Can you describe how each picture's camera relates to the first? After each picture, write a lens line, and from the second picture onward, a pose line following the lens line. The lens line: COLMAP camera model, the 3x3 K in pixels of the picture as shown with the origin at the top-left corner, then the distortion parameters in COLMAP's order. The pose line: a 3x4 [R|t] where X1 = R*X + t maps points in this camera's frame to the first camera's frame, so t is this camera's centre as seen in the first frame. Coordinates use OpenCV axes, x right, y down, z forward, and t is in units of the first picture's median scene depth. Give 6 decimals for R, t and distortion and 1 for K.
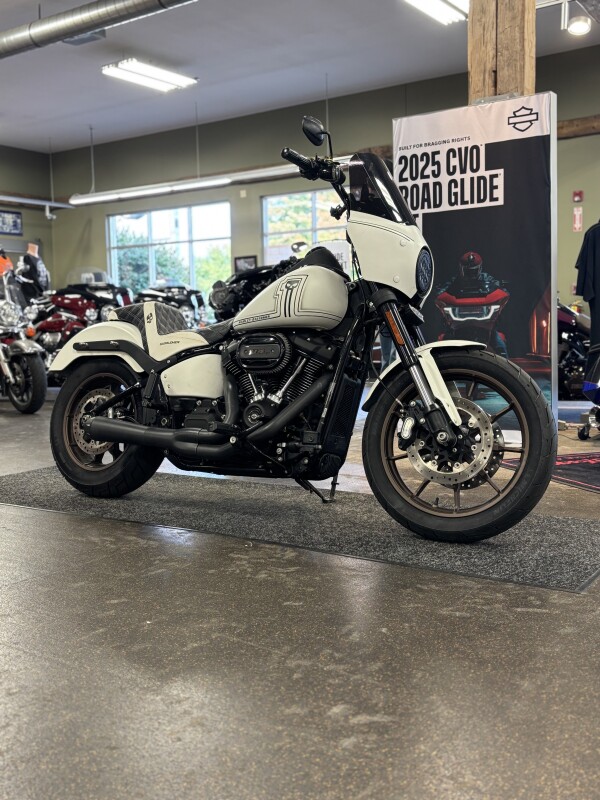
lens RADIAL K [[881.8, 0, 272.3], [0, 881.8, 421.1], [0, 0, 1]] dist [0.092529, 0.000000]
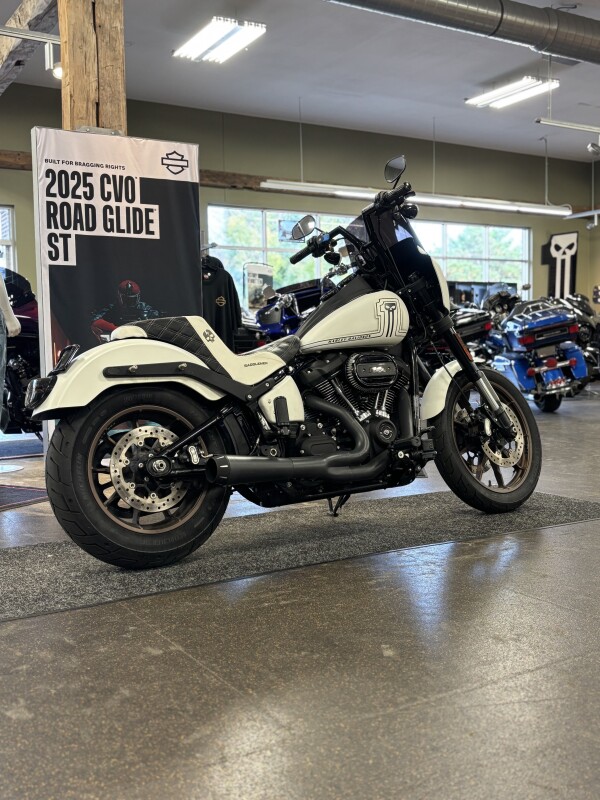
lens RADIAL K [[881.8, 0, 261.6], [0, 881.8, 435.9], [0, 0, 1]] dist [0.092529, 0.000000]
pose [[0.469375, -0.073640, 0.879923, -0.607554], [0.098149, 0.994692, 0.030889, -0.030580], [-0.877527, 0.071865, 0.474111, 0.402313]]
